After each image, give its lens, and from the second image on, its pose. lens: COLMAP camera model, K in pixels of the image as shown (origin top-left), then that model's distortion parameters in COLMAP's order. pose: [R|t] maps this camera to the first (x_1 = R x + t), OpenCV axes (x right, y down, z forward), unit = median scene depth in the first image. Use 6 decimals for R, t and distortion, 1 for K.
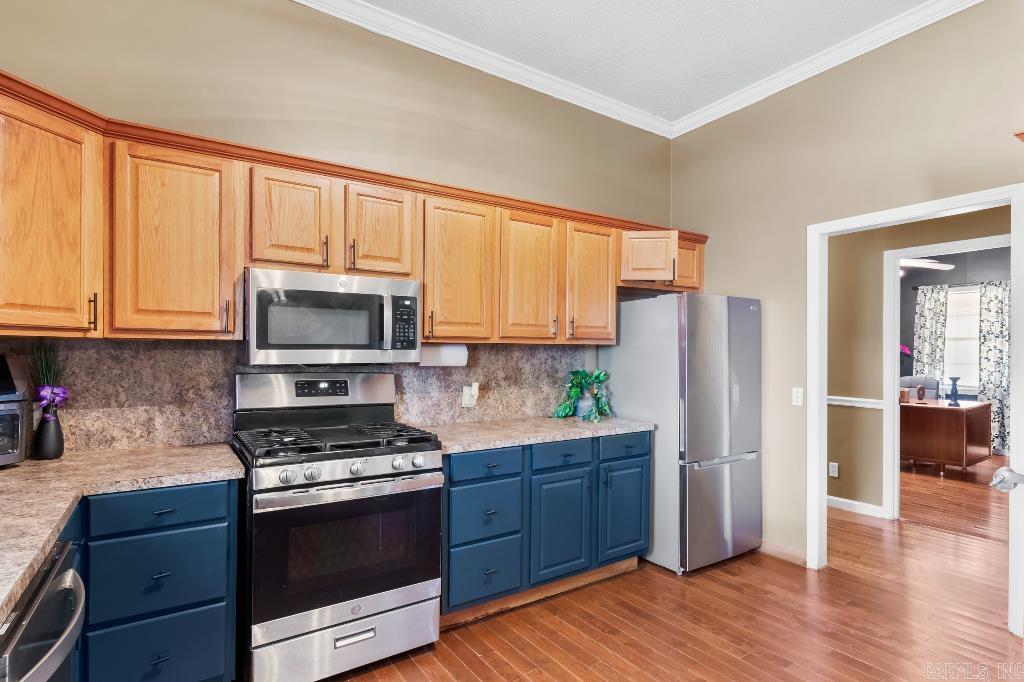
lens RADIAL K [[521.5, 0, 513.4], [0, 521.5, 356.1], [0, 0, 1]] dist [-0.002418, -0.000139]
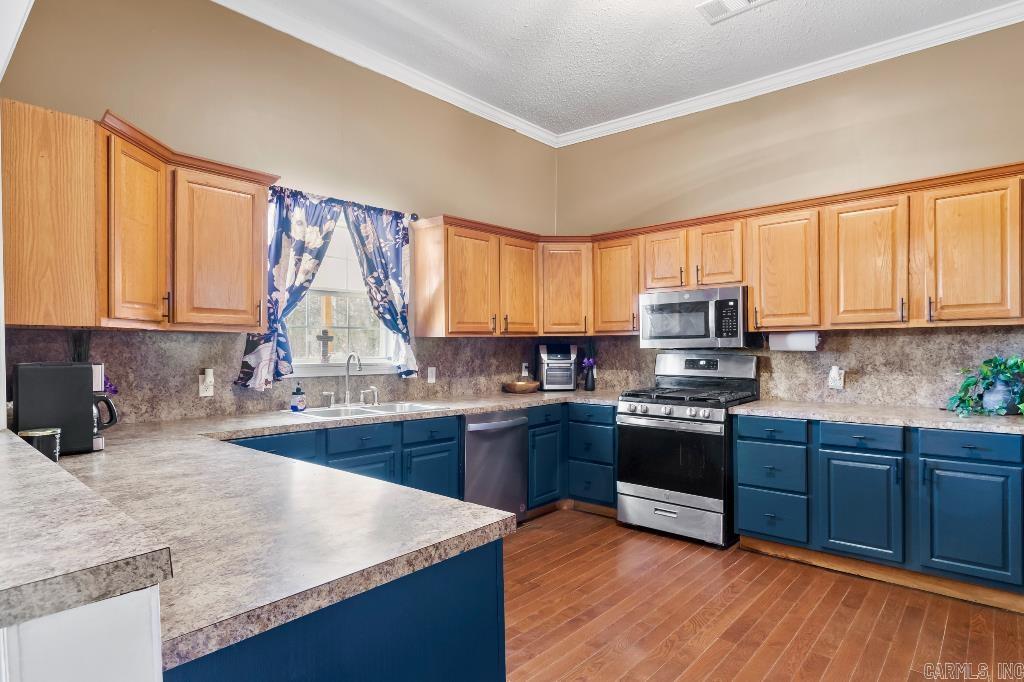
lens RADIAL K [[567.2, 0, 512.0], [0, 567.2, 341.0], [0, 0, 1]] dist [0.022130, 0.000024]
pose [[0.251540, -0.014782, -0.967734, 1.084382], [0.004248, 0.999891, -0.014169, 0.015108], [0.967838, -0.000547, 0.251575, 0.059952]]
